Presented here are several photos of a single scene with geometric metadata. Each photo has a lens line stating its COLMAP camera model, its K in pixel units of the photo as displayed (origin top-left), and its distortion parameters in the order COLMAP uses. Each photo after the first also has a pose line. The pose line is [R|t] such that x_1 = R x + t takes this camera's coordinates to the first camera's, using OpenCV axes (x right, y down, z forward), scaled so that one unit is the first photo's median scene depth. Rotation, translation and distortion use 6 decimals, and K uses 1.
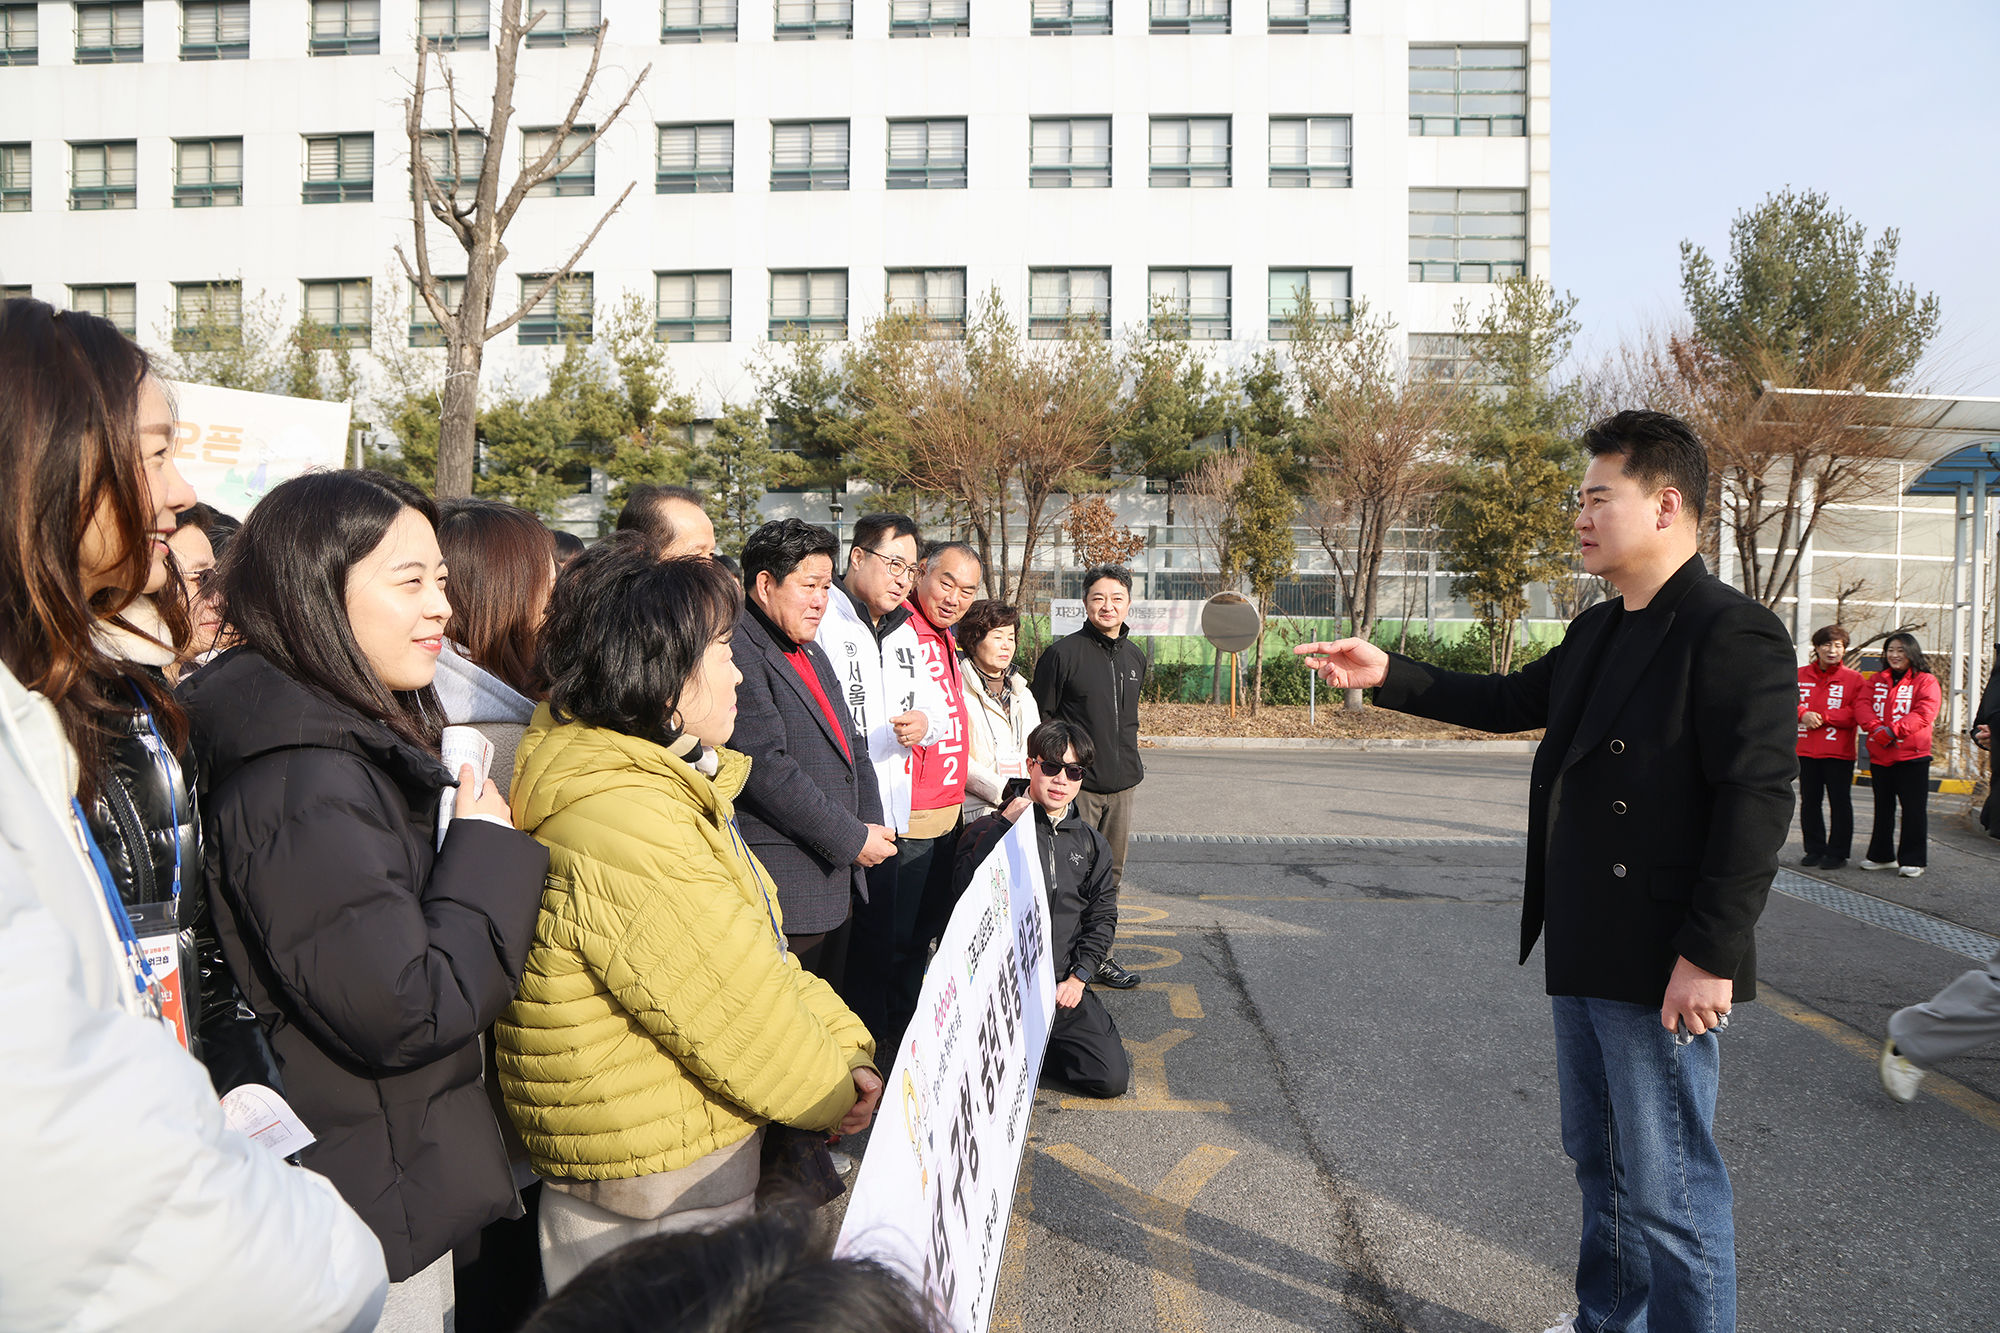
lens RADIAL K [[1409.6, 0, 995.7], [0, 1409.6, 677.8], [0, 0, 1]] dist [0.037924, -0.006346]
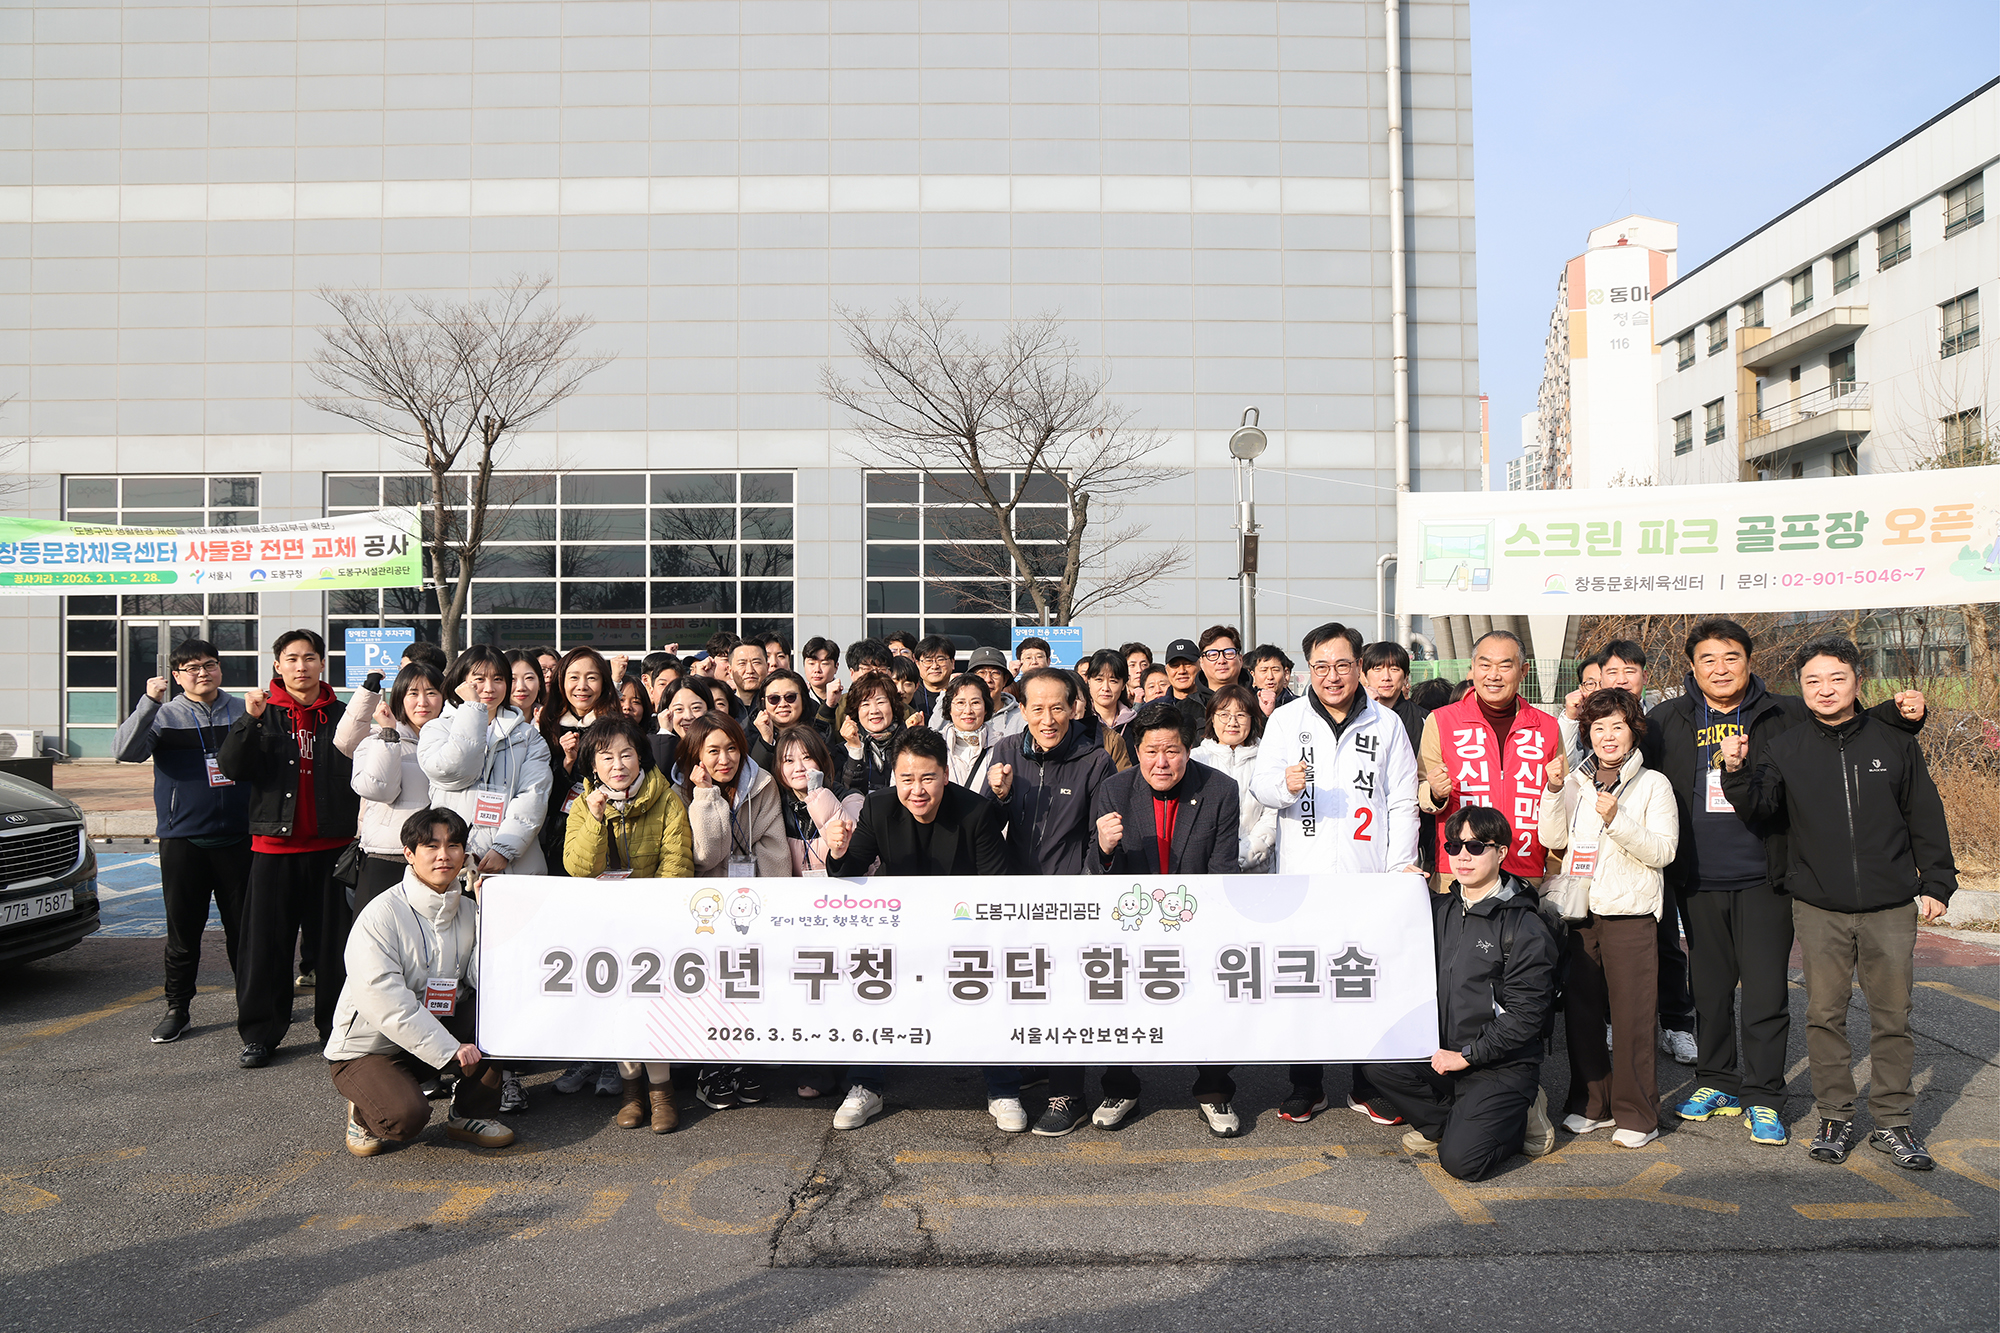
lens RADIAL K [[1409.6, 0, 1002.9], [0, 1409.6, 671.0], [0, 0, 1]] dist [0.037924, -0.006346]
pose [[0.001221, -0.029453, -0.999565, 1.876546], [-0.009009, 0.999525, -0.029462, -0.064079], [0.999959, 0.009041, 0.000955, 1.111484]]
